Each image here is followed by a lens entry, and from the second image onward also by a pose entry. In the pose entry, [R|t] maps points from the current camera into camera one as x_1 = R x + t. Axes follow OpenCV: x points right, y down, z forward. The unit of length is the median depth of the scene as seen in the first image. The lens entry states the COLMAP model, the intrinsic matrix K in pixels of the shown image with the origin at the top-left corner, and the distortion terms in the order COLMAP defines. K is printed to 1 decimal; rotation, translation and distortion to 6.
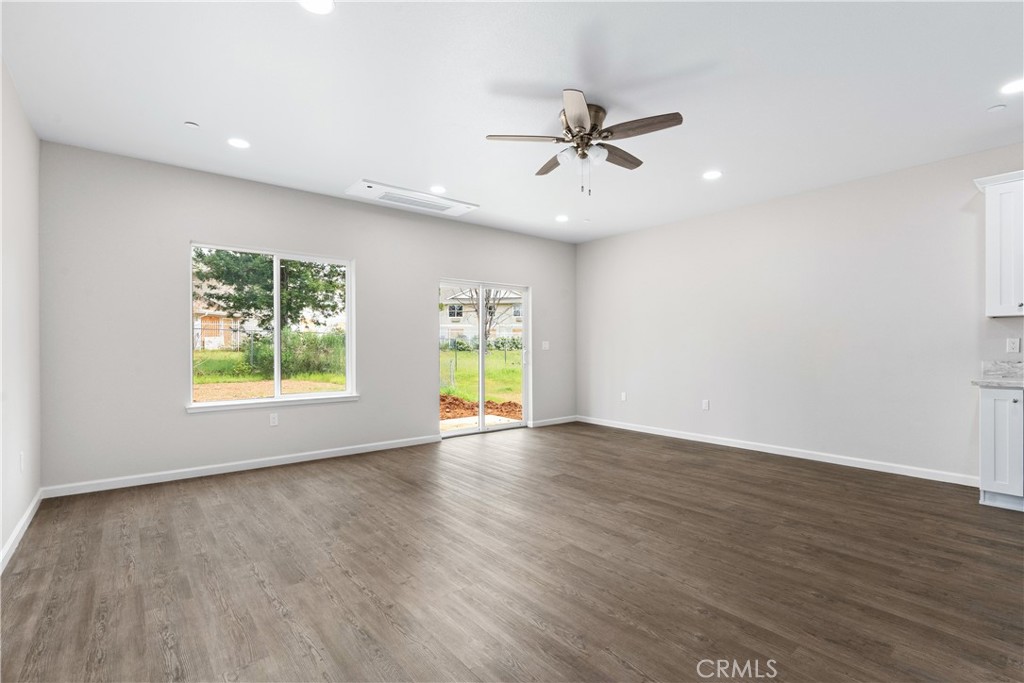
lens RADIAL K [[474.5, 0, 512.0], [0, 474.5, 341.5], [0, 0, 1]] dist [-0.008794, 0.000752]
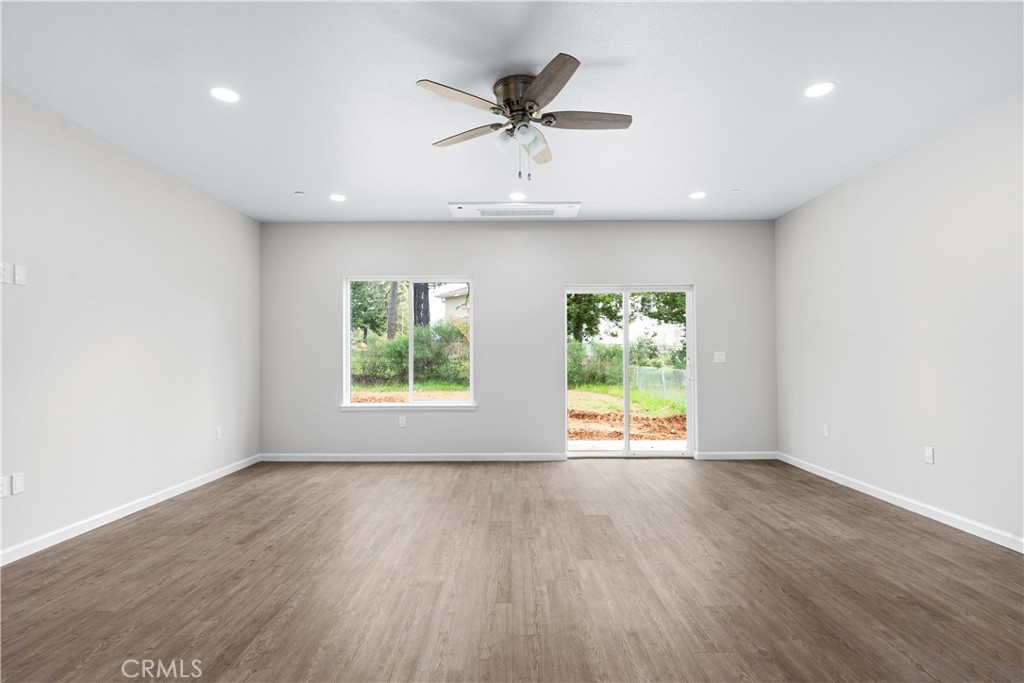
lens RADIAL K [[506.7, 0, 512.0], [0, 506.7, 341.5], [0, 0, 1]] dist [-0.008744, -0.000134]
pose [[0.775141, -0.021520, -0.631422, 0.624367], [0.007921, 0.999672, -0.024347, 0.000551], [0.631739, 0.013871, 0.775057, 0.253586]]
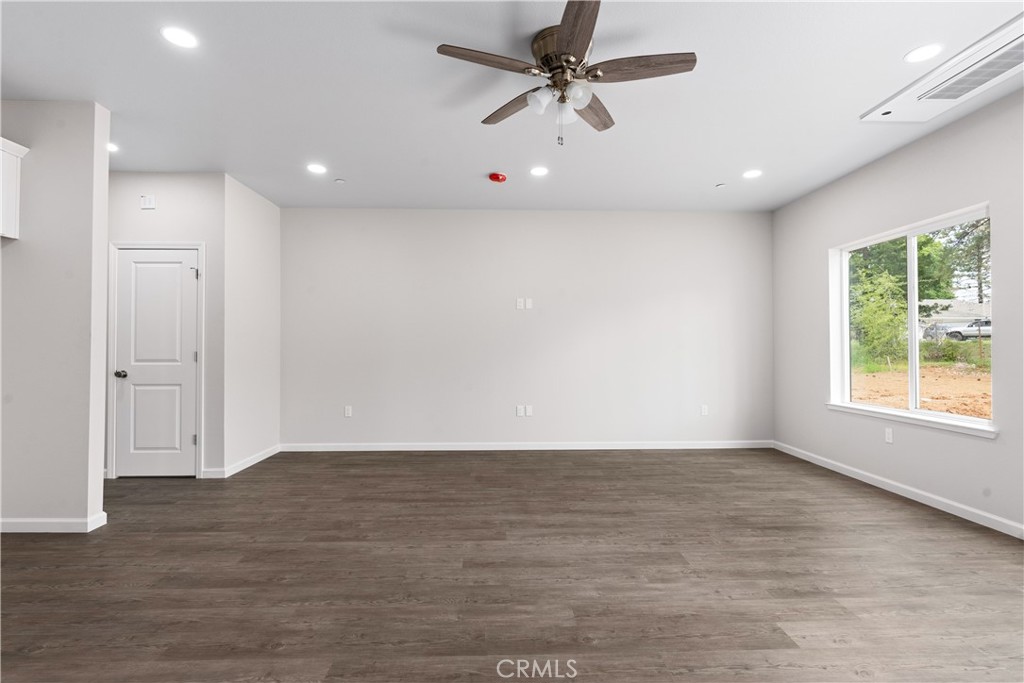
lens RADIAL K [[474.5, 0, 512.0], [0, 474.5, 341.5], [0, 0, 1]] dist [-0.008794, 0.000752]
pose [[-0.609077, -0.007896, -0.793072, 0.700692], [0.009894, 0.999797, -0.017553, 0.010581], [0.793049, -0.018538, -0.608875, 1.230080]]
